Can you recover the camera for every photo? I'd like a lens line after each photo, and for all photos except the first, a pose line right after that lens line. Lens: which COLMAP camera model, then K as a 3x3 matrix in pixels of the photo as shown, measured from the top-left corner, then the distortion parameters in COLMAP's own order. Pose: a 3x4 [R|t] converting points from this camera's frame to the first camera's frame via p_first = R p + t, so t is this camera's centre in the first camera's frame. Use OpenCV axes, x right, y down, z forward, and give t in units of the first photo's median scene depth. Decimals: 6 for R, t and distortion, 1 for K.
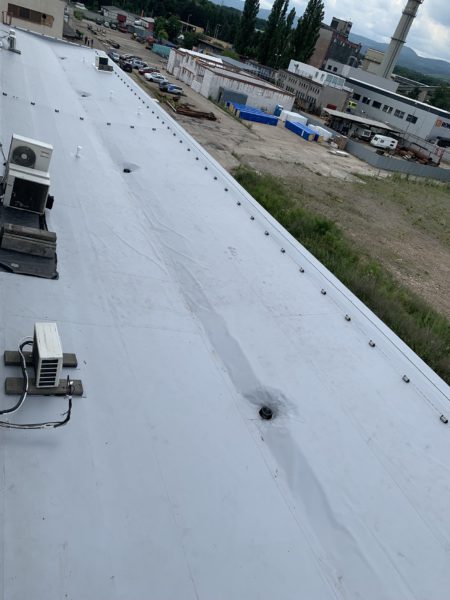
lens RADIAL K [[500.5, 0, 225.0], [0, 500.5, 300.0], [0, 0, 1]] dist [0.046092, -0.062255]
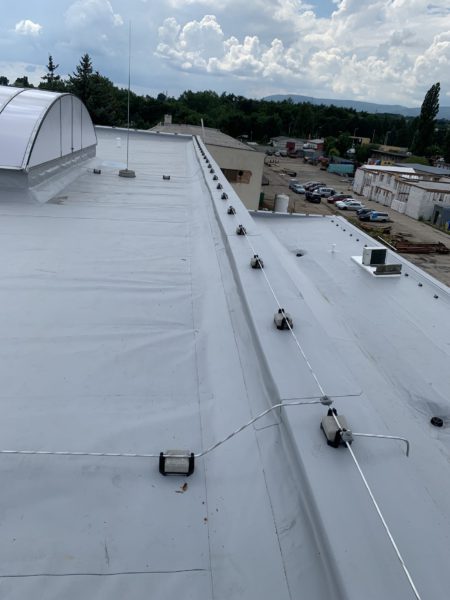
lens RADIAL K [[500.5, 0, 225.0], [0, 500.5, 300.0], [0, 0, 1]] dist [0.046092, -0.062255]
pose [[0.943865, -0.087200, -0.318613, -0.049775], [0.022260, 0.979126, -0.202031, -0.070488], [0.329580, 0.183597, 0.926104, 0.101371]]
